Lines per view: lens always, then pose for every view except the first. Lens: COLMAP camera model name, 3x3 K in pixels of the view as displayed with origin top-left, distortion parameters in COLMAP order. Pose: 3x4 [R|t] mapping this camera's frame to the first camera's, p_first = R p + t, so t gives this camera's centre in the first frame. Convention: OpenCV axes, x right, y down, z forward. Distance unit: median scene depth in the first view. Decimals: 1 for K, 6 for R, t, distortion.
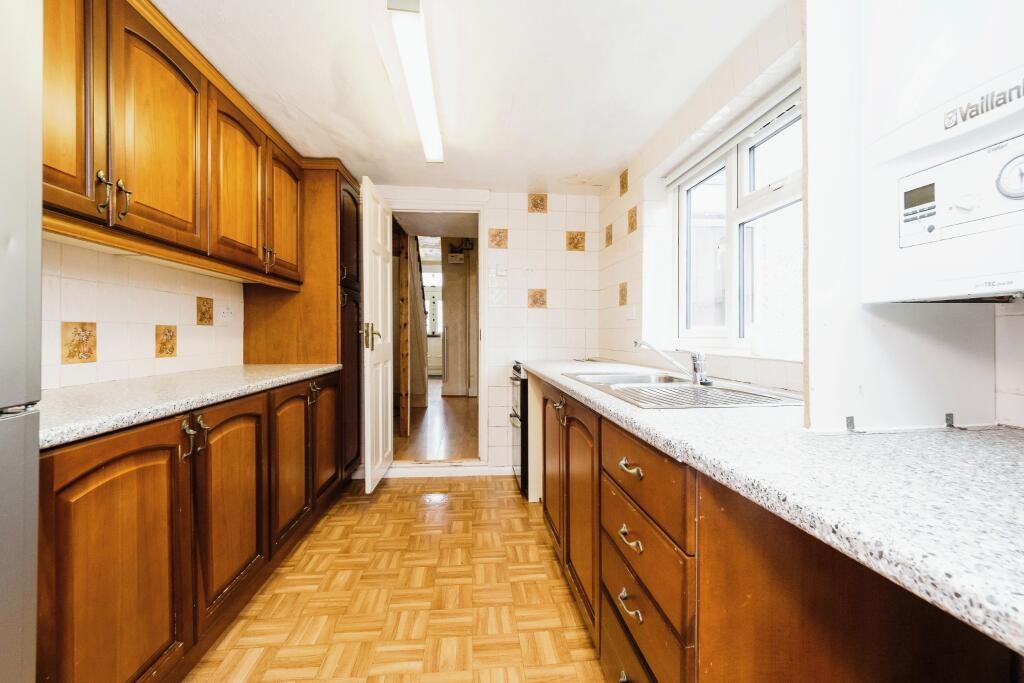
lens RADIAL K [[445.0, 0, 511.7], [0, 445.0, 337.8], [0, 0, 1]] dist [-0.001129, -0.000075]
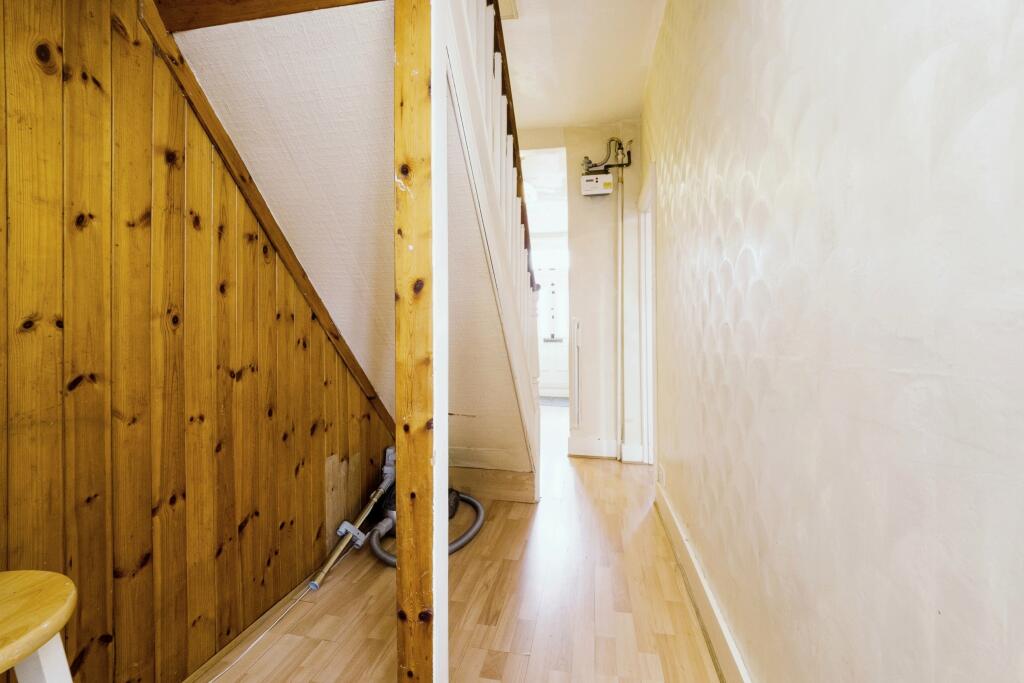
lens RADIAL K [[445.0, 0, 511.7], [0, 445.0, 340.2], [0, 0, 1]] dist [-0.001129, -0.000075]
pose [[0.964730, -0.006158, -0.263169, -0.081479], [0.005113, 0.999976, -0.004654, -0.002010], [0.263191, 0.003144, 0.964739, 0.461829]]
